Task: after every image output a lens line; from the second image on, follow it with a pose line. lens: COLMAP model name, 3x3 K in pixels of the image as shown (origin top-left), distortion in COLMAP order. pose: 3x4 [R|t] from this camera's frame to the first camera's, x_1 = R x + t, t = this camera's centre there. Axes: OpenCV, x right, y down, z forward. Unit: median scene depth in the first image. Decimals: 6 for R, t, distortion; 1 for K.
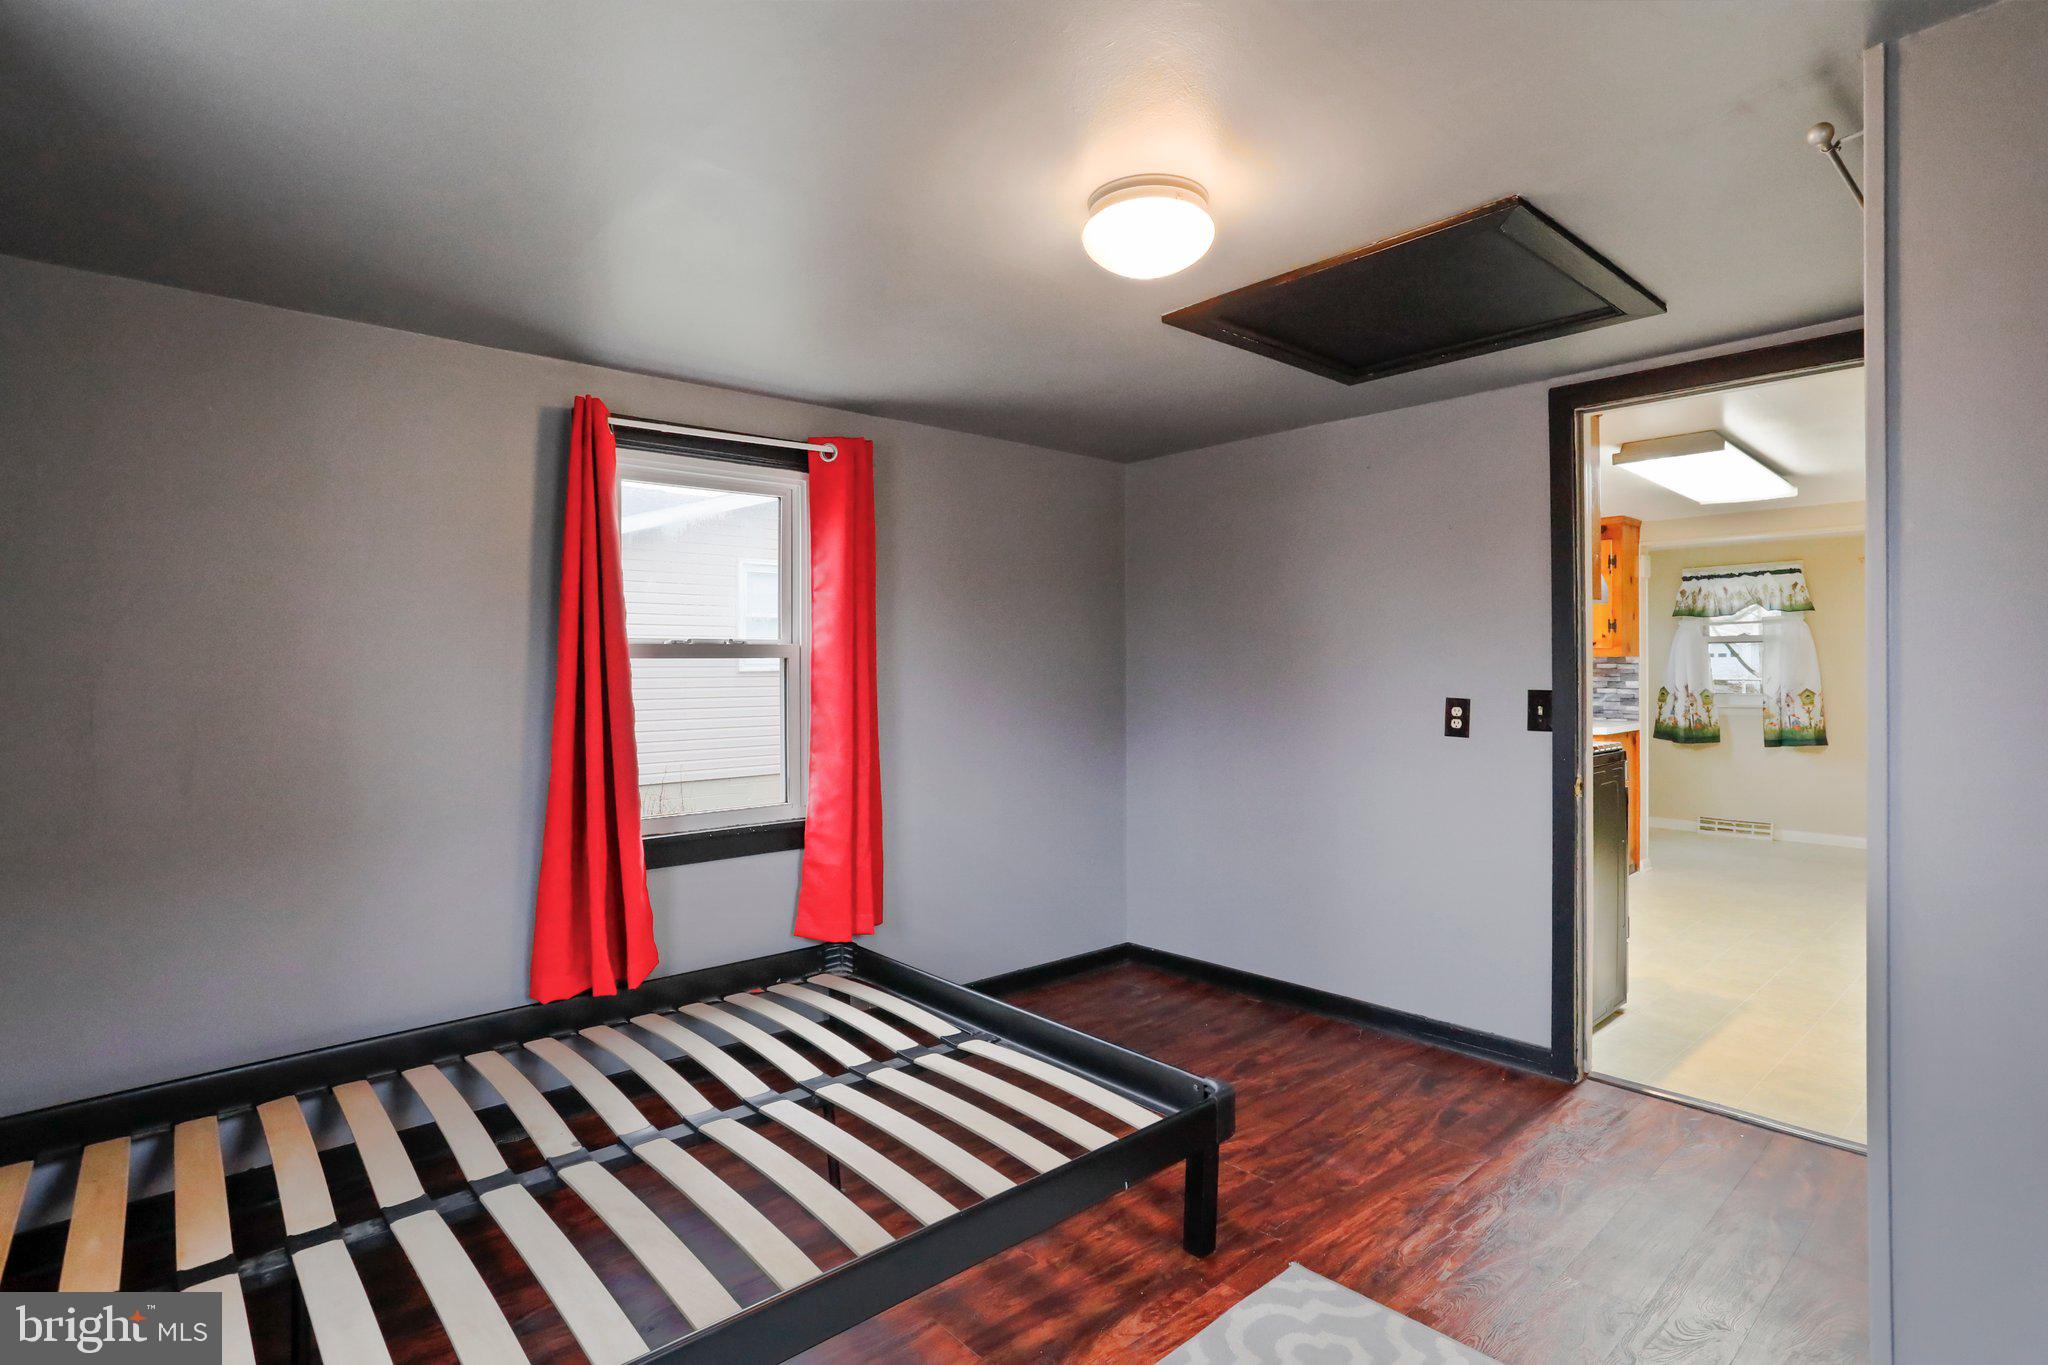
lens RADIAL K [[996.6, 0, 1025.7], [0, 996.6, 669.9], [0, 0, 1]] dist [-0.068435, 0.039695]
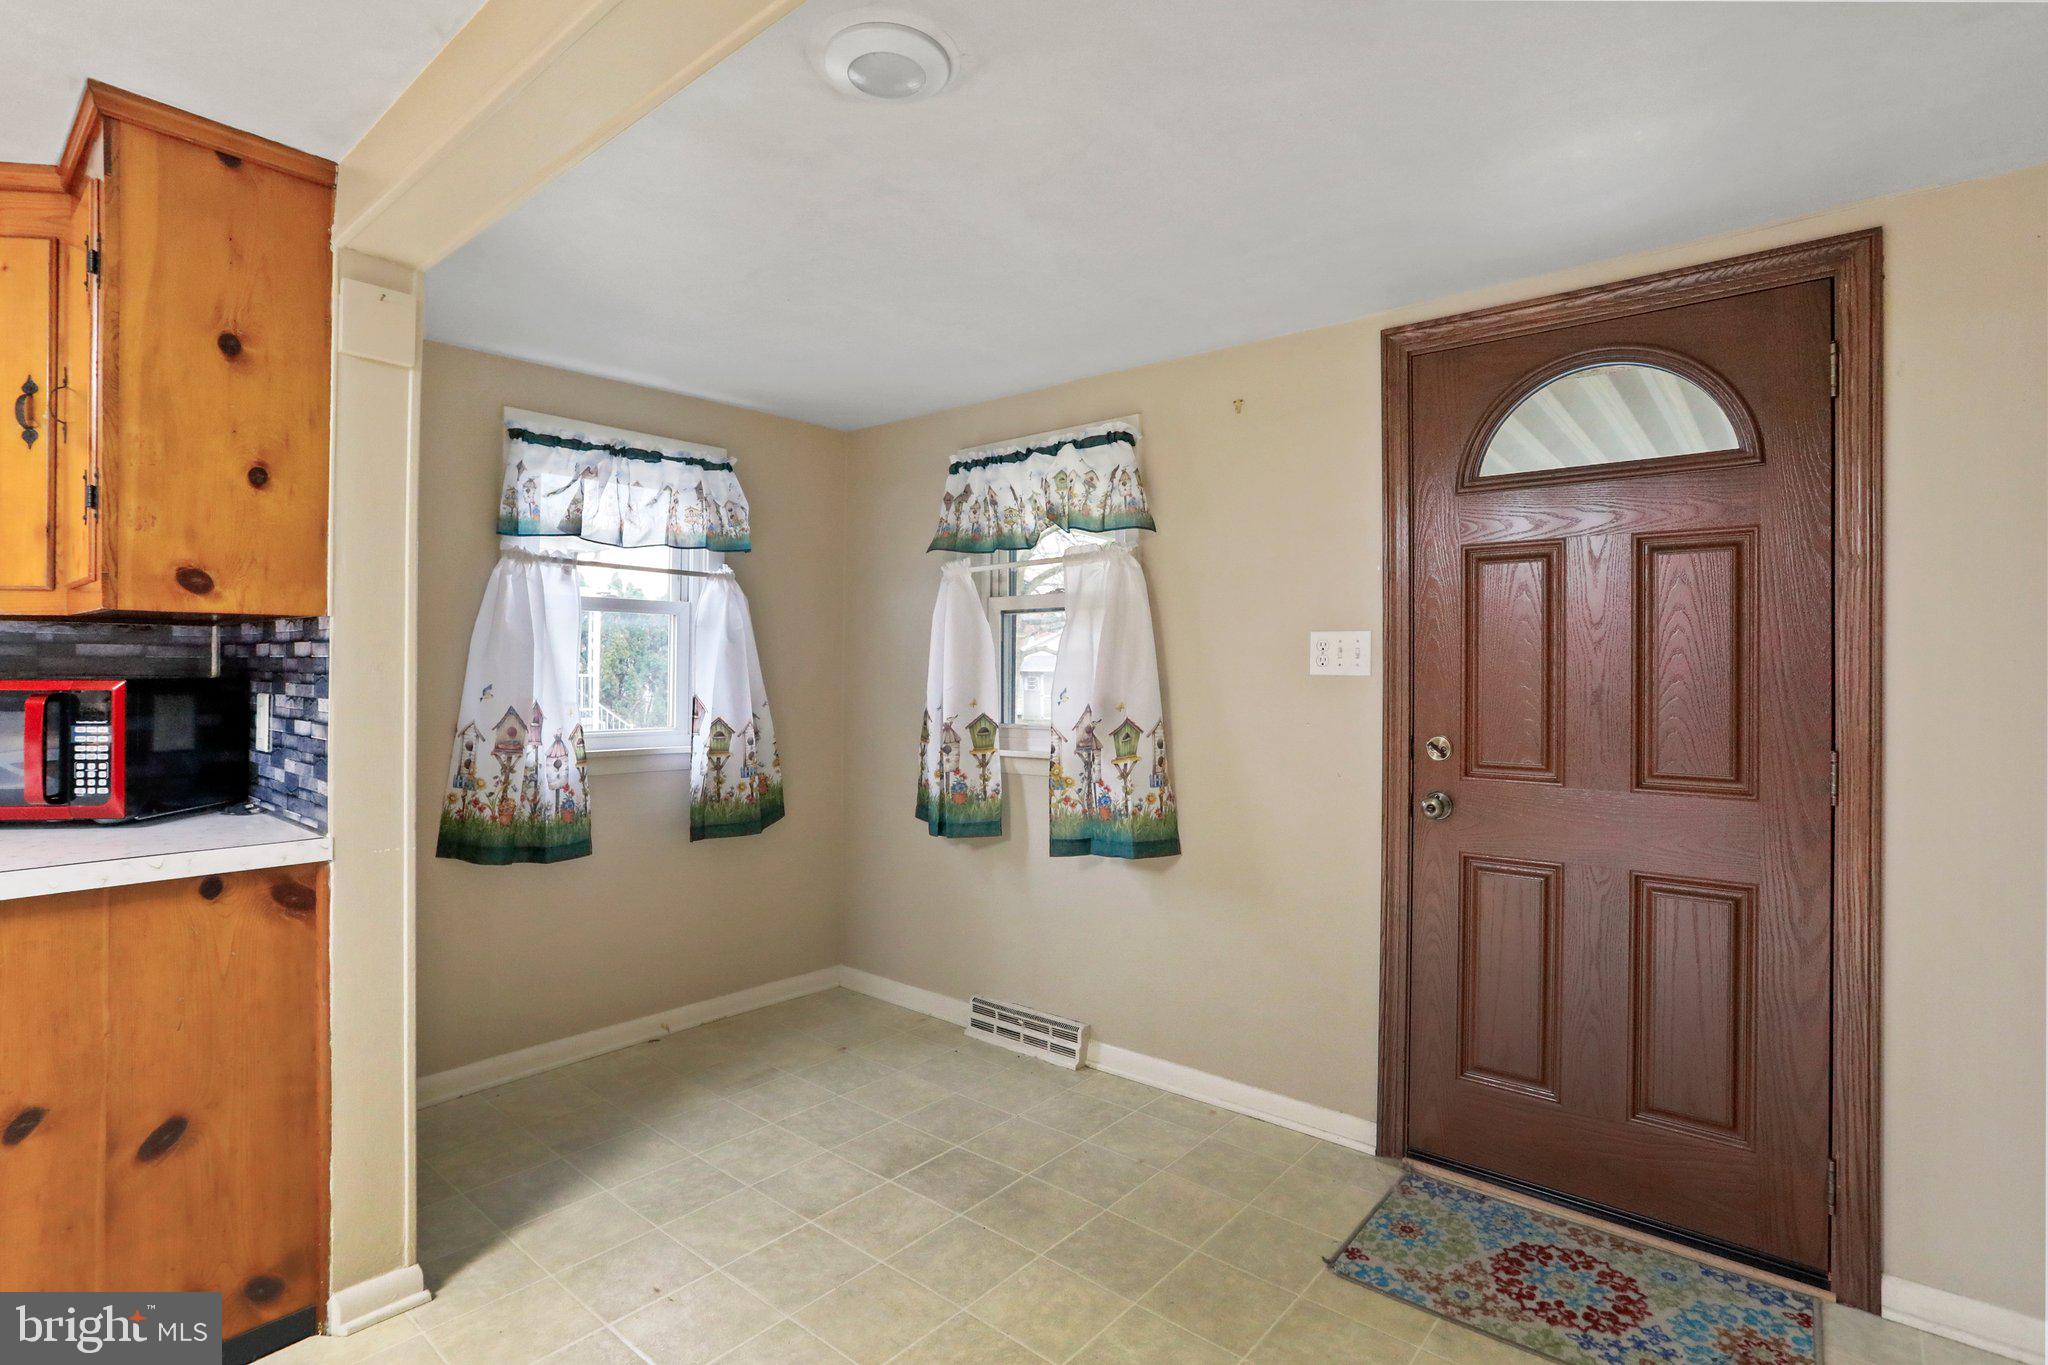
lens RADIAL K [[996.6, 0, 1025.7], [0, 996.6, 669.9], [0, 0, 1]] dist [-0.068435, 0.039695]
pose [[0.987672, 0.011780, 0.156096, 0.675914], [-0.011038, 0.999923, -0.005619, 0.001631], [-0.156150, 0.003827, 0.987726, 0.570201]]
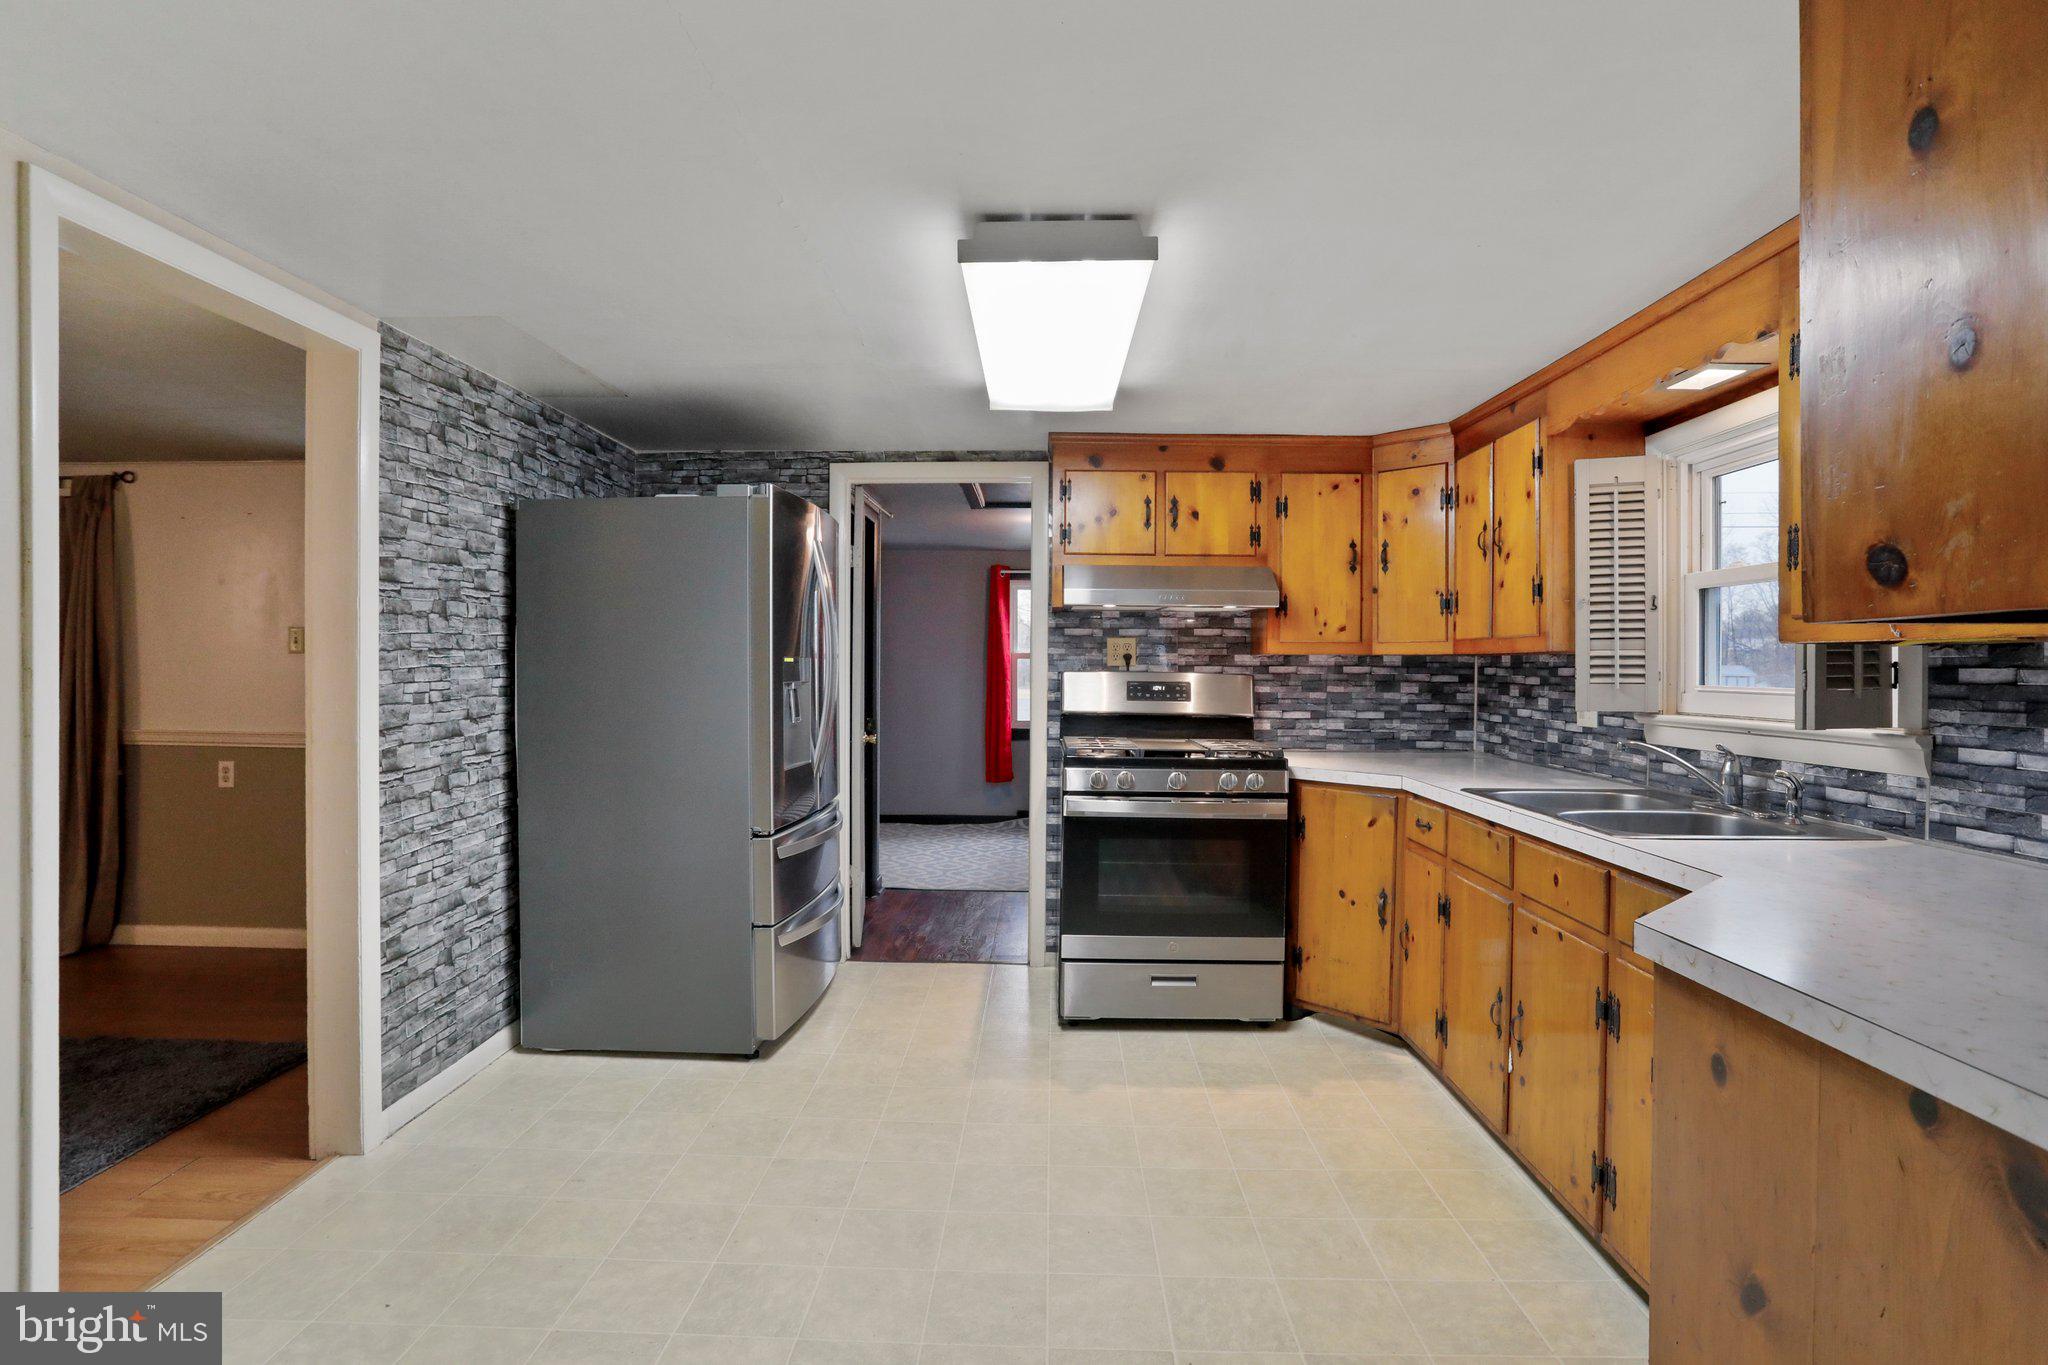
lens RADIAL K [[1028.2, 0, 1022.2], [0, 1028.2, 673.7], [0, 0, 1]] dist [-0.064327, 0.033596]
pose [[-0.677075, 0.006059, -0.735889, 0.701355], [-0.005518, 0.999896, 0.013310, -0.004818], [0.735893, 0.013072, -0.676971, 0.838444]]
